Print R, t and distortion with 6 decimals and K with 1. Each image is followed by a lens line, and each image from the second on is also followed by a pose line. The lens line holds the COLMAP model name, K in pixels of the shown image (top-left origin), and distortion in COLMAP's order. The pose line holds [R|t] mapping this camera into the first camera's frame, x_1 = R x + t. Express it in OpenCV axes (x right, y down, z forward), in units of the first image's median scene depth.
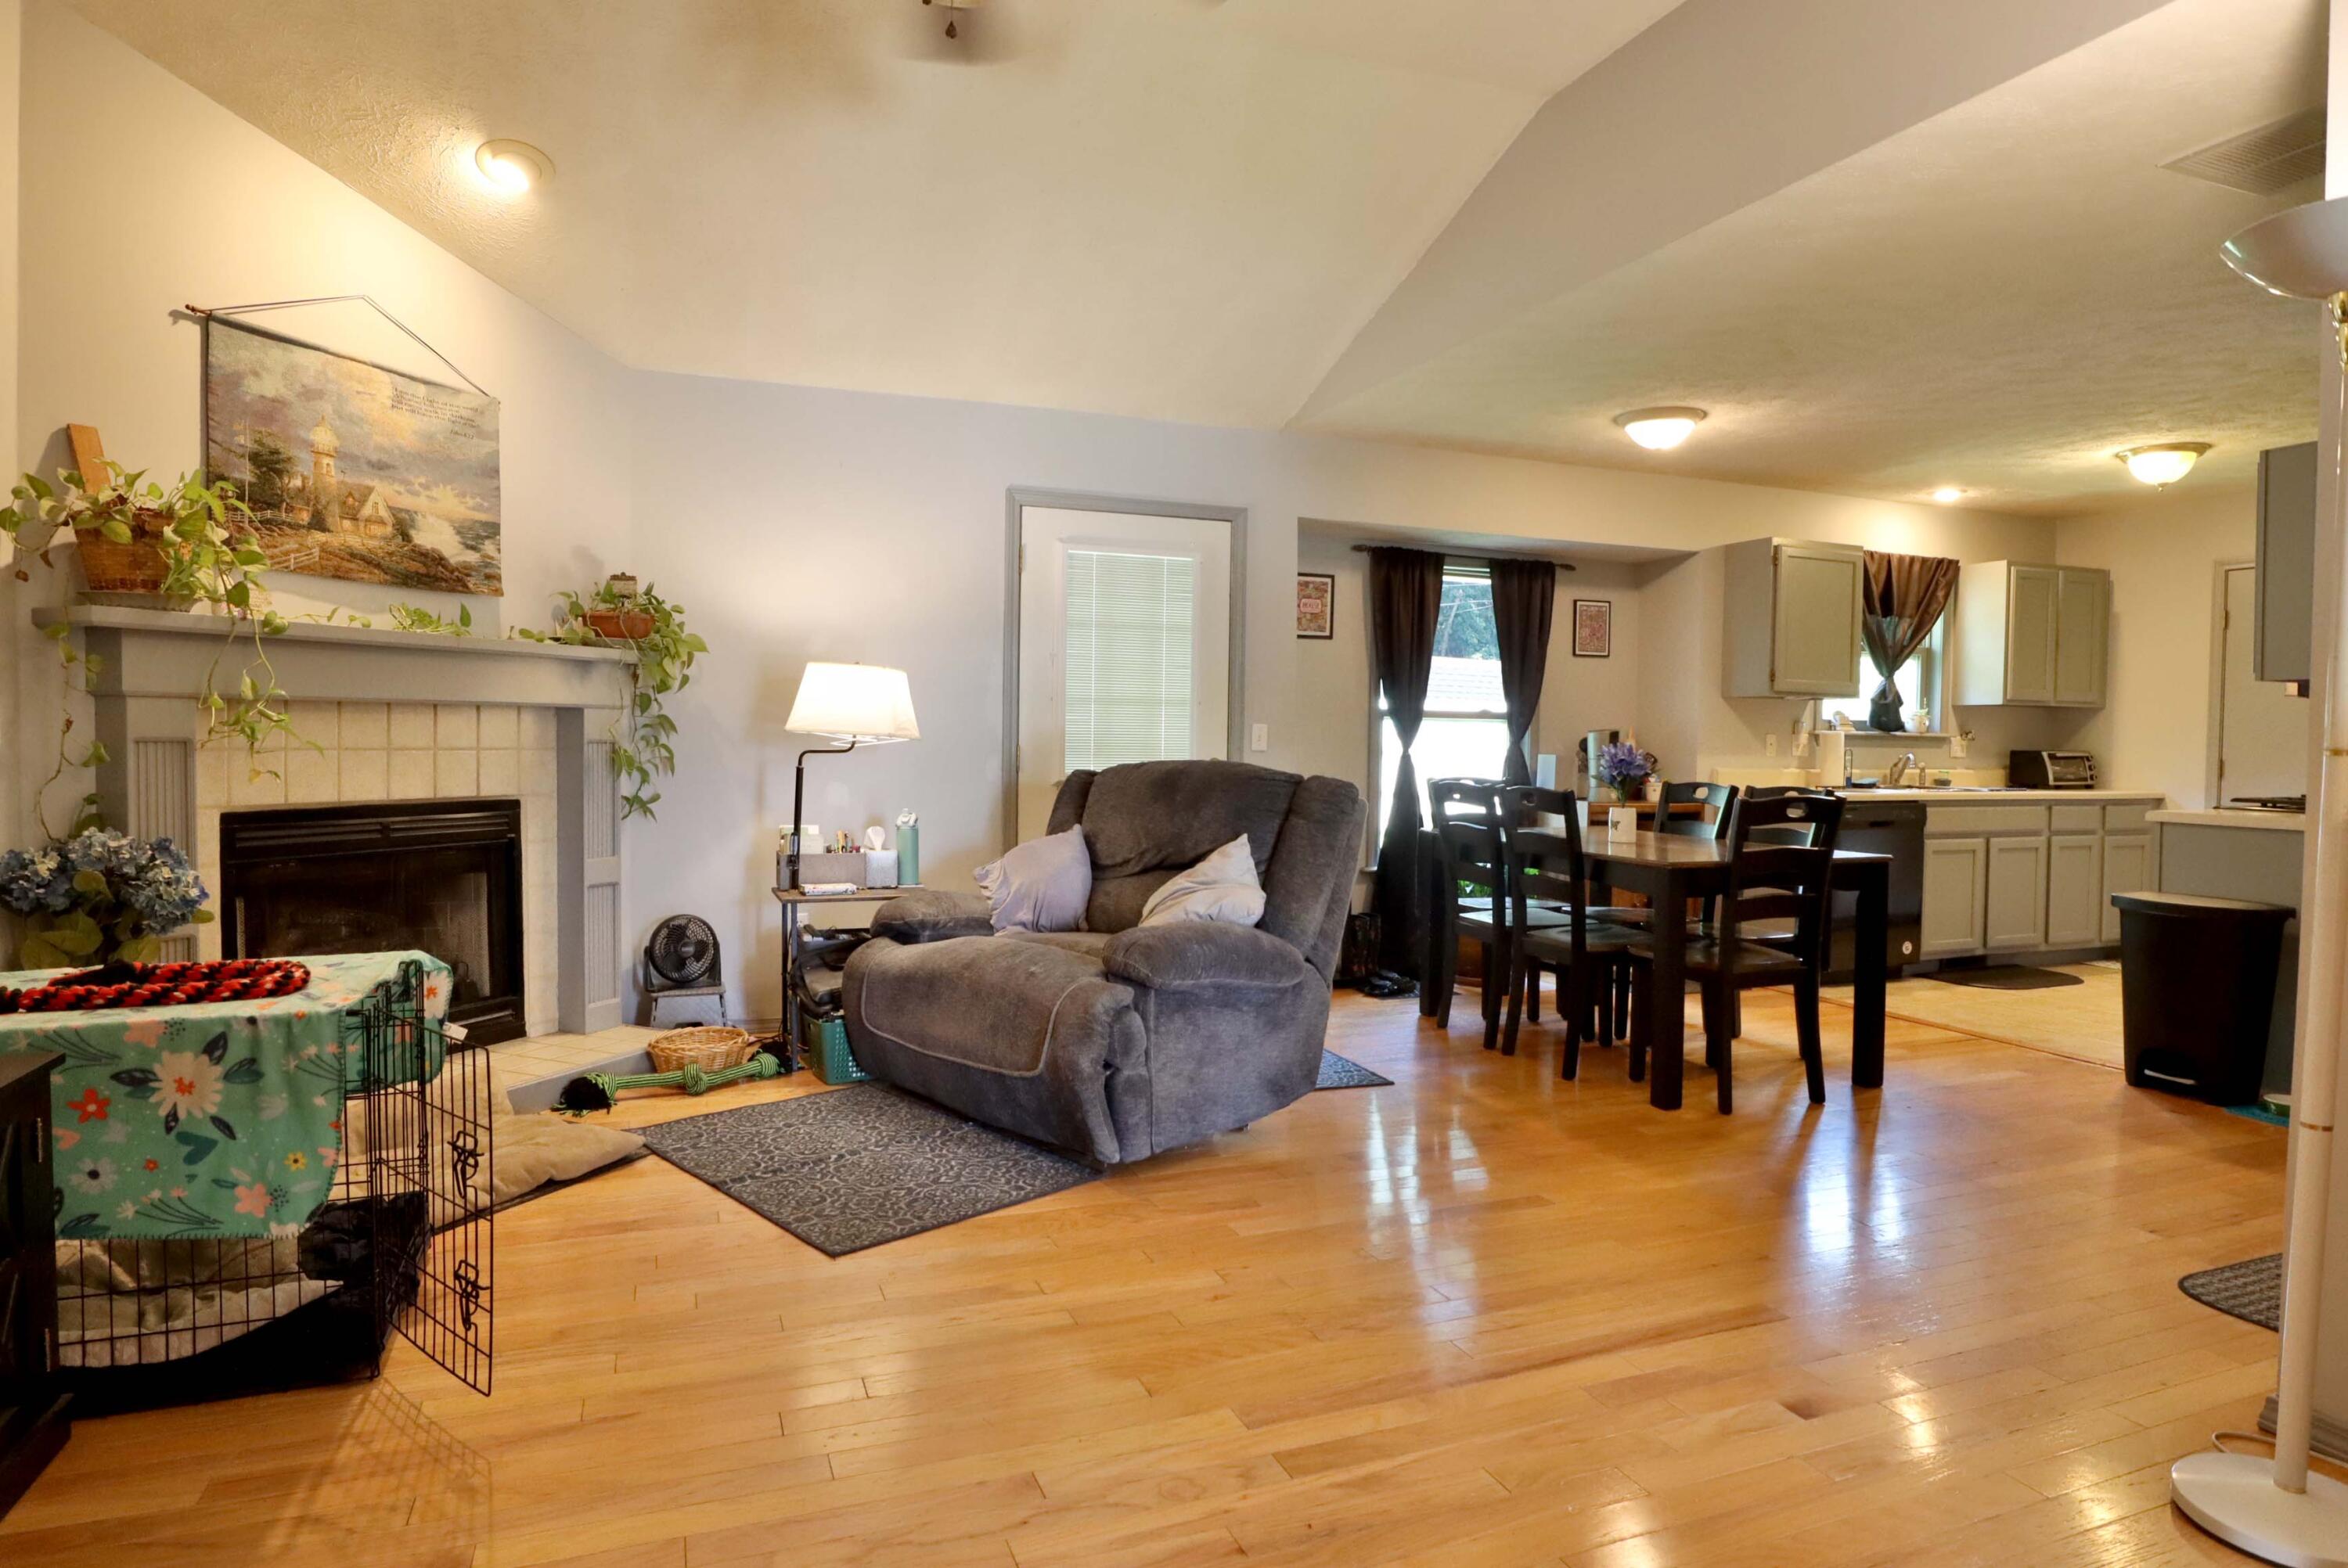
lens RADIAL K [[1324.7, 0, 1180.7], [0, 1324.7, 775.3], [0, 0, 1]] dist [-0.052630, 0.025842]
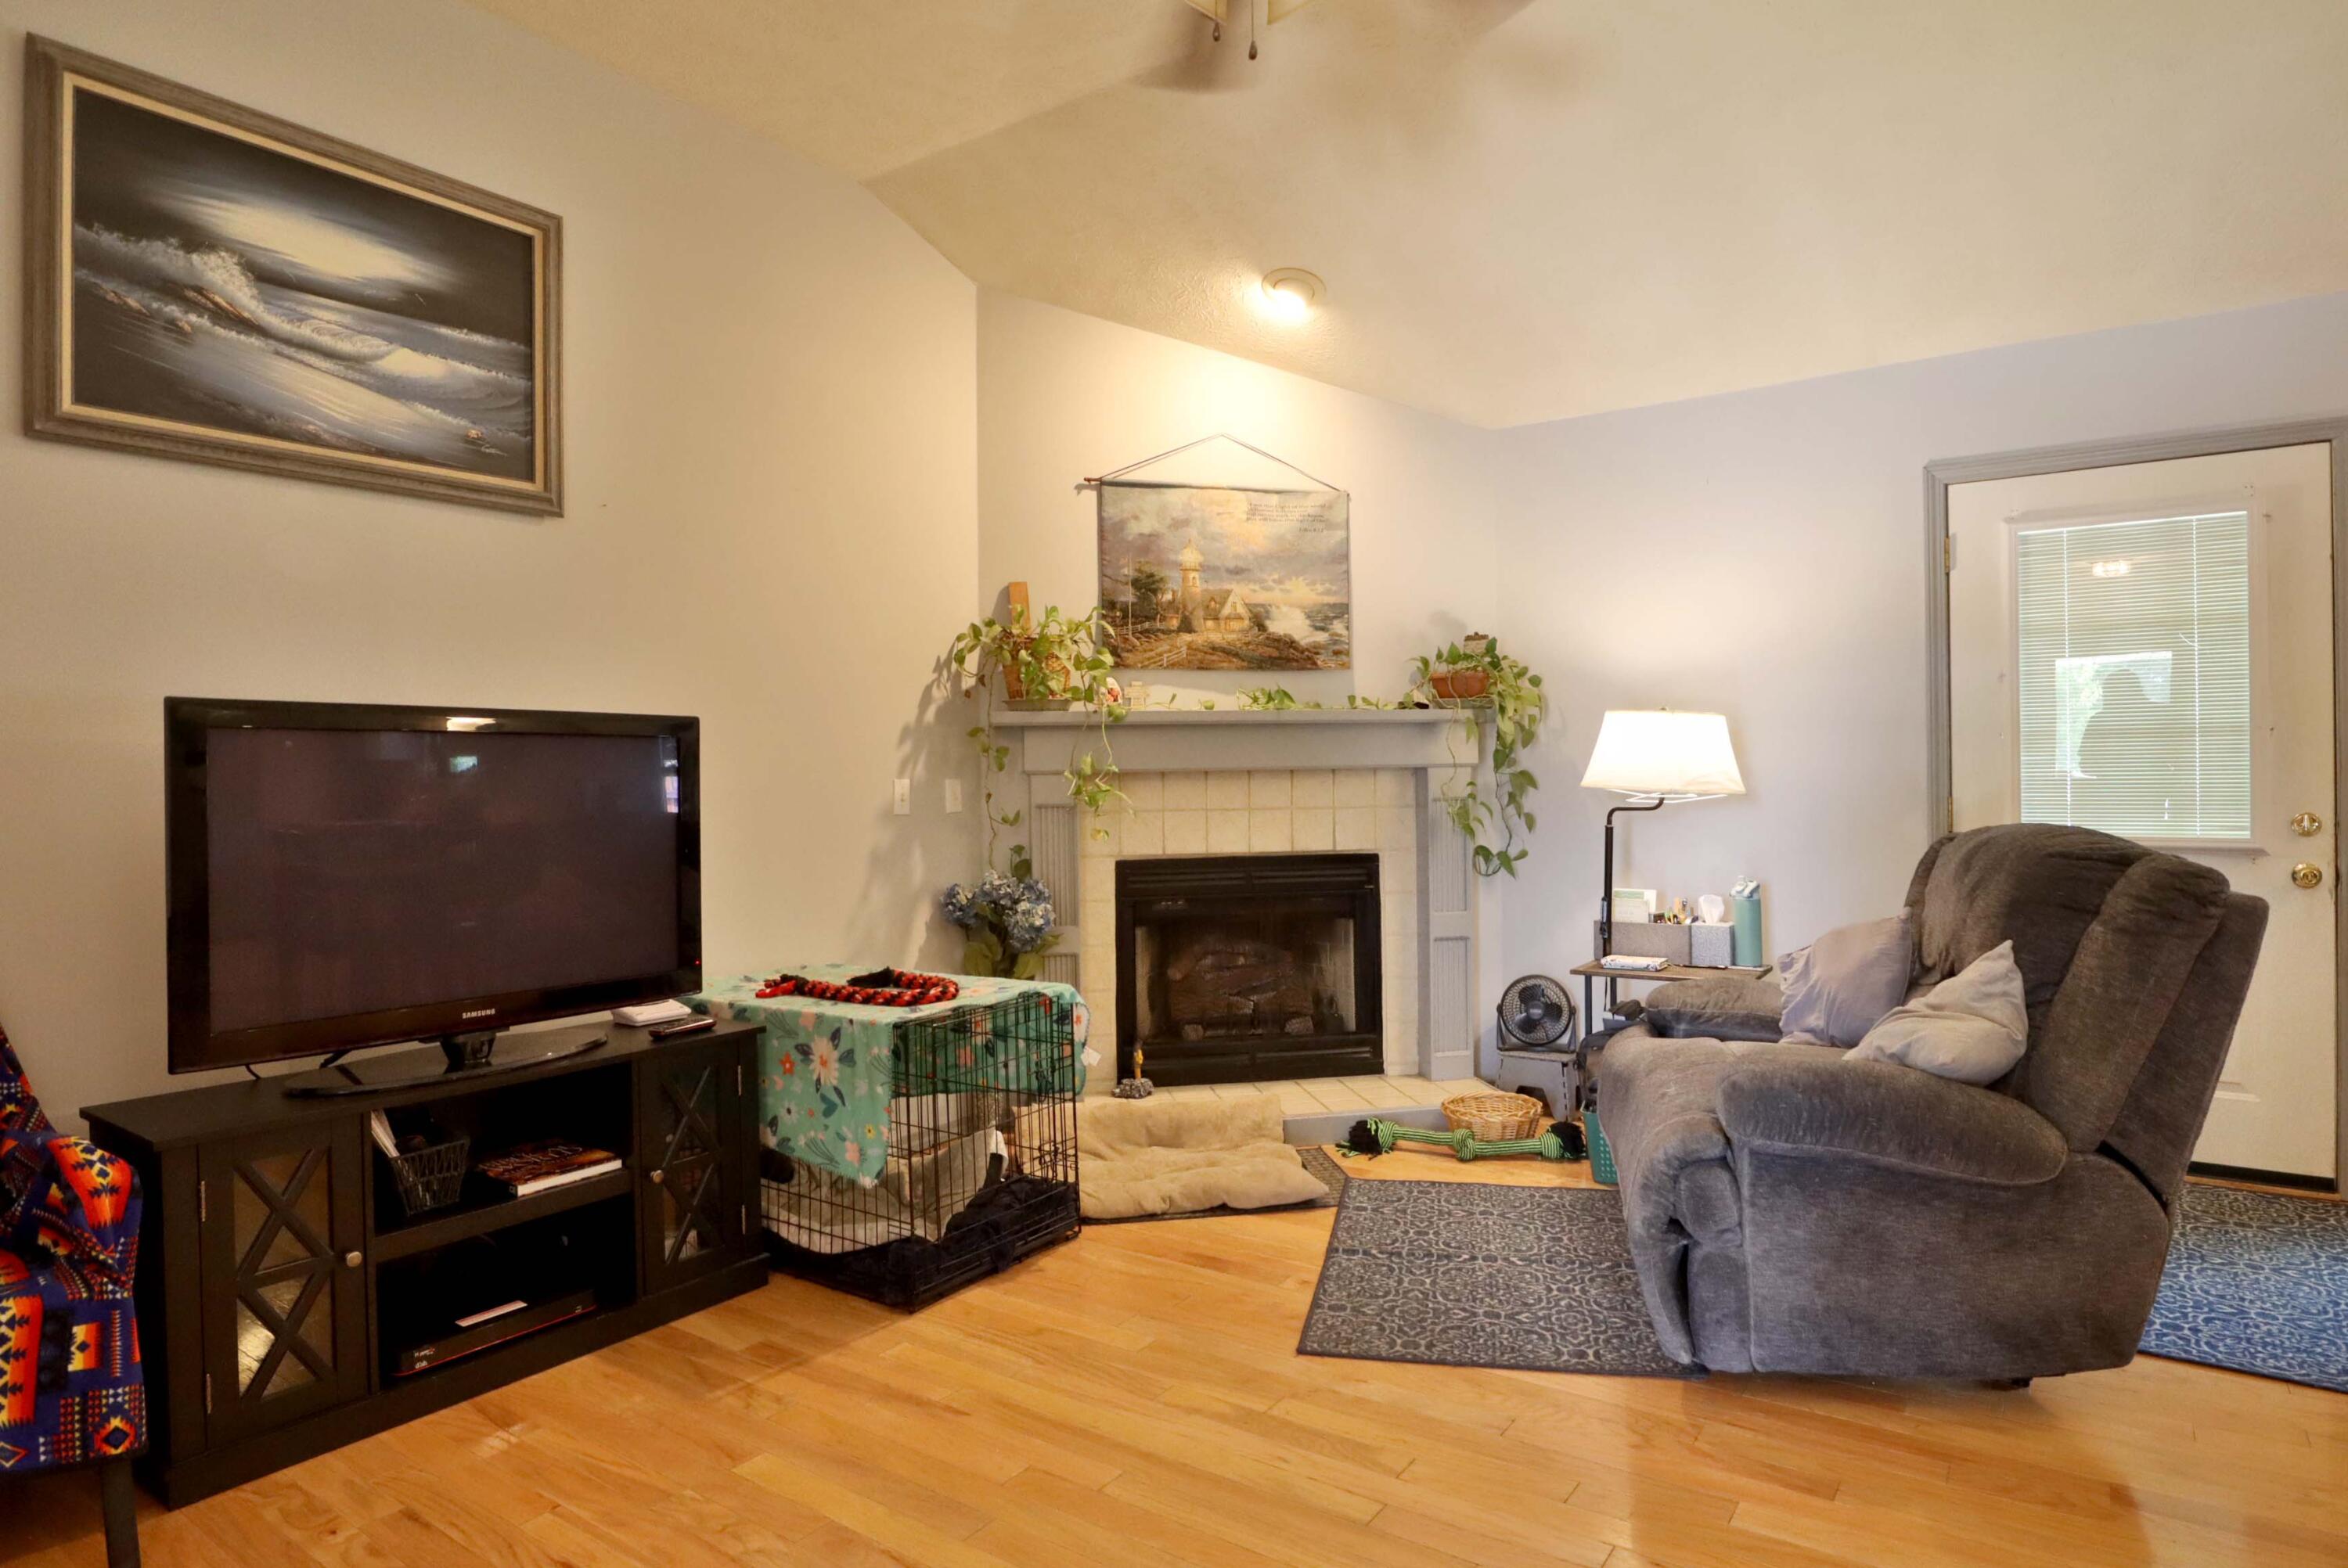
lens RADIAL K [[1324.7, 0, 1180.7], [0, 1324.7, 775.3], [0, 0, 1]] dist [-0.052630, 0.025842]
pose [[0.550490, -0.019819, -0.834607, 0.373617], [-0.002448, 0.999676, -0.025353, -0.021007], [0.834838, 0.016000, 0.550263, 0.303220]]
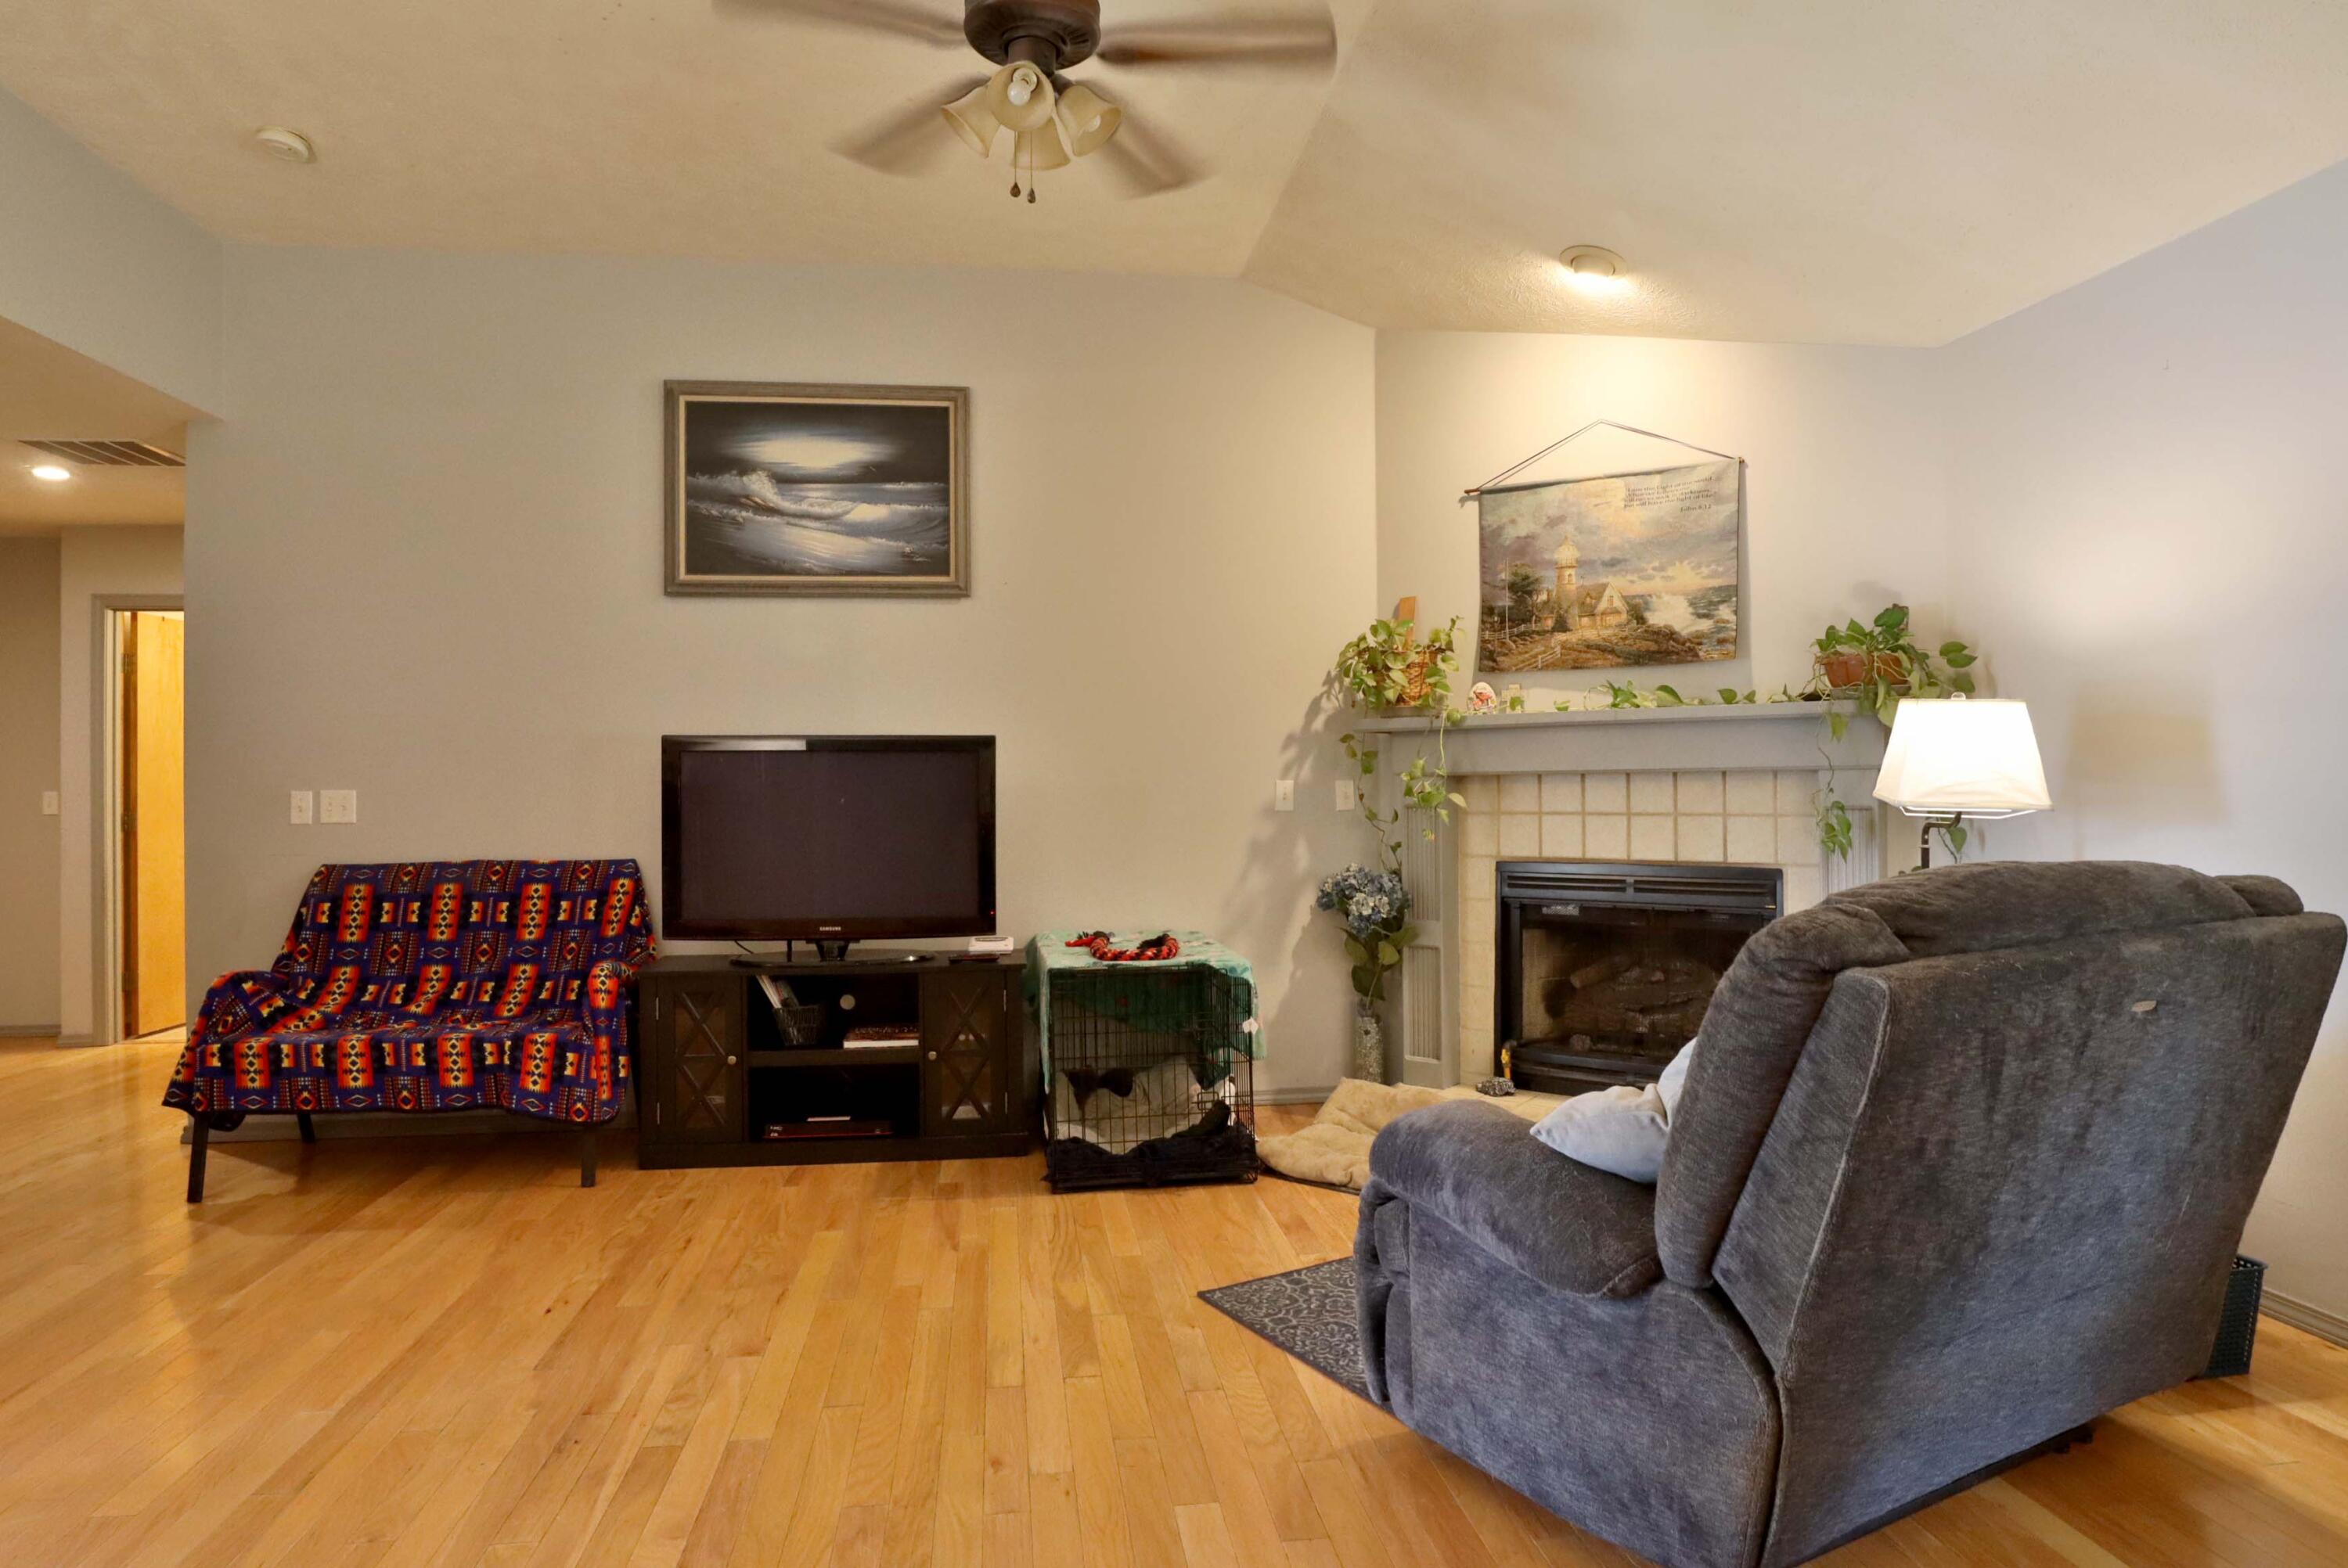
lens RADIAL K [[1324.7, 0, 1180.7], [0, 1324.7, 775.3], [0, 0, 1]] dist [-0.052630, 0.025842]
pose [[-0.240174, -0.015666, -0.970604, 0.598533], [-0.021028, 0.999719, -0.010933, -0.034197], [0.970502, 0.017784, -0.240436, 0.941642]]
